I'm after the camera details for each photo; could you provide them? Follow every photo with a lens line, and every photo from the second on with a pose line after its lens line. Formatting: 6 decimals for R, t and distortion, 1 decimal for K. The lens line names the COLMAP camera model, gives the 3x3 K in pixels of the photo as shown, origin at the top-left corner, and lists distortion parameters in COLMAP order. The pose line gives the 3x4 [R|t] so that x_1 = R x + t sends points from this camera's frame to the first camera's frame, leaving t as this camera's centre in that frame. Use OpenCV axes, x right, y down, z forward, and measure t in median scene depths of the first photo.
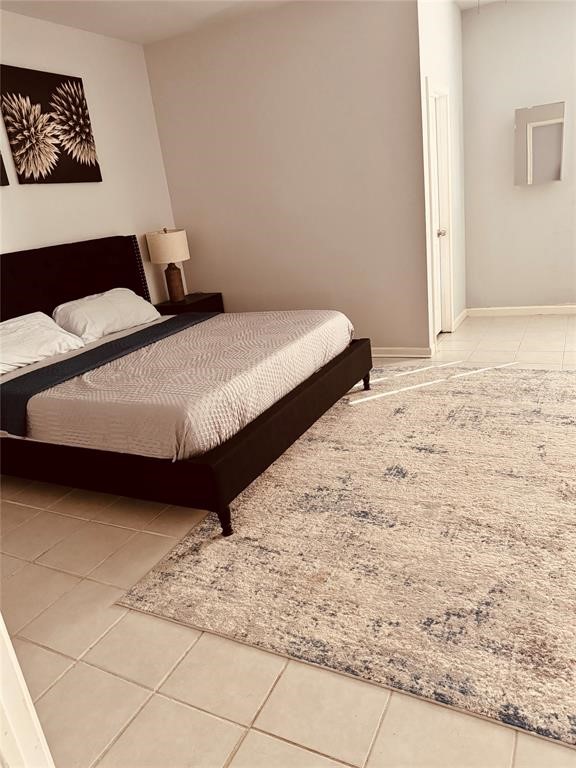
lens RADIAL K [[531.4, 0, 284.0], [0, 531.4, 378.1], [0, 0, 1]] dist [0.009159, -0.010912]
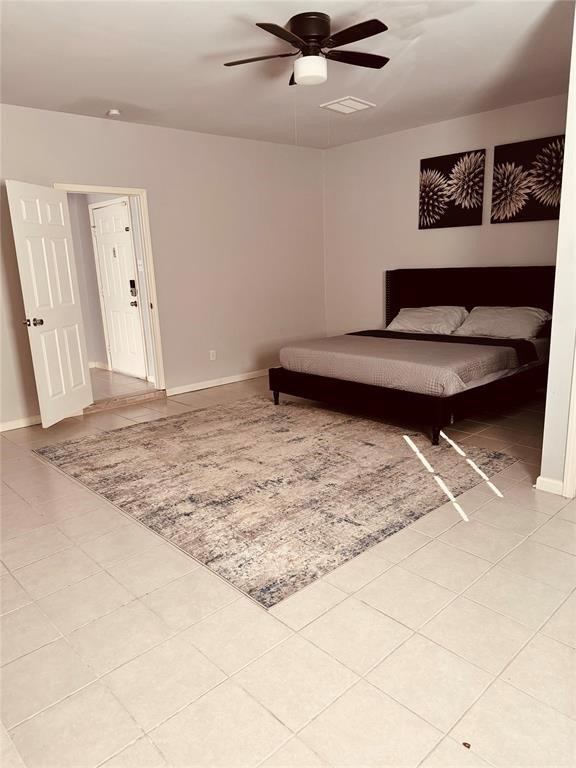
lens RADIAL K [[531.4, 0, 282.5], [0, 531.4, 388.9], [0, 0, 1]] dist [0.009159, -0.010912]
pose [[-0.308166, 0.360281, -0.880472, 1.157071], [-0.225336, 0.871534, 0.435492, -0.474300], [0.924261, 0.332606, -0.187392, 0.883520]]
